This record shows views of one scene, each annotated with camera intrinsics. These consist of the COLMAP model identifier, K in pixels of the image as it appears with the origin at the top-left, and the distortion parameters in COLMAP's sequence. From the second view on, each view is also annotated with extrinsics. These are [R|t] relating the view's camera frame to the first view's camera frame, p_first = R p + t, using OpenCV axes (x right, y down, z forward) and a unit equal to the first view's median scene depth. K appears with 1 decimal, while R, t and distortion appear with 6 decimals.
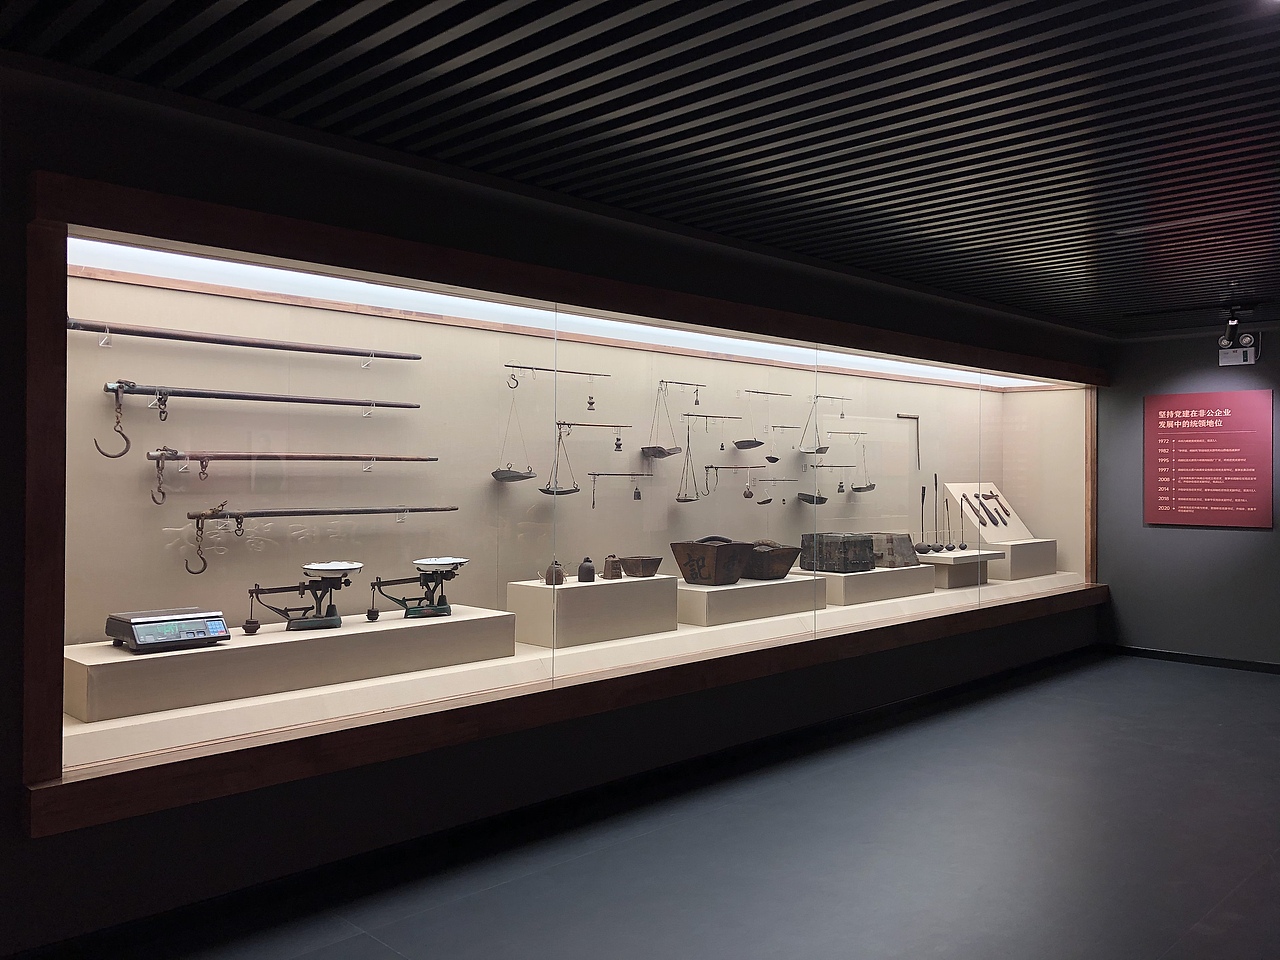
lens RADIAL K [[1035.9, 0, 647.2], [0, 1035.9, 482.7], [0, 0, 1]] dist [0.039791, -0.025606]
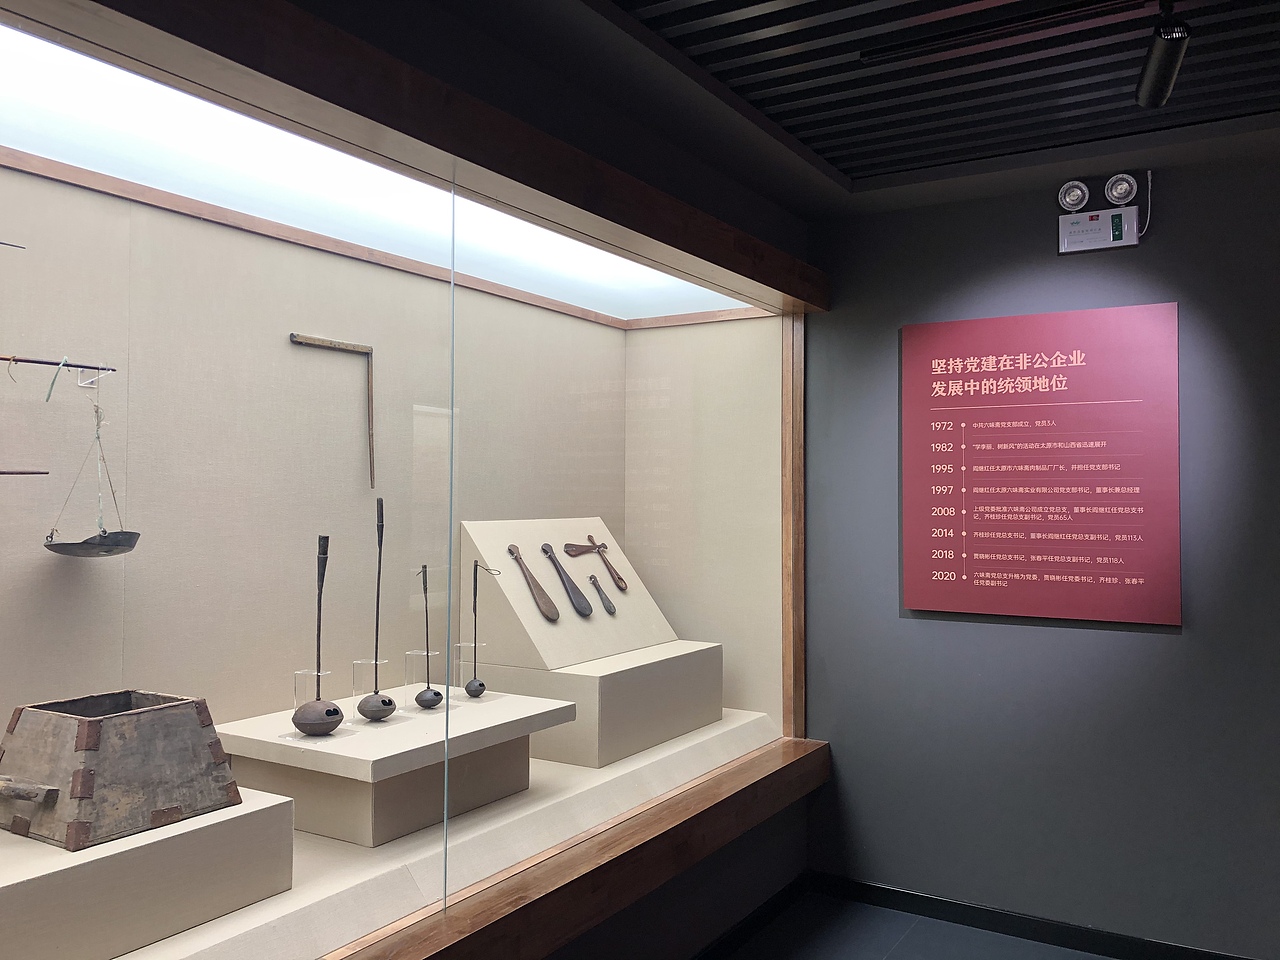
lens RADIAL K [[1035.9, 0, 639.0], [0, 1035.9, 482.1], [0, 0, 1]] dist [0.039791, -0.025606]
pose [[0.974415, 0.004184, 0.224717, 0.271278], [0.001422, 0.999692, -0.024776, -0.004941], [-0.224752, 0.024462, 0.974109, 0.602677]]
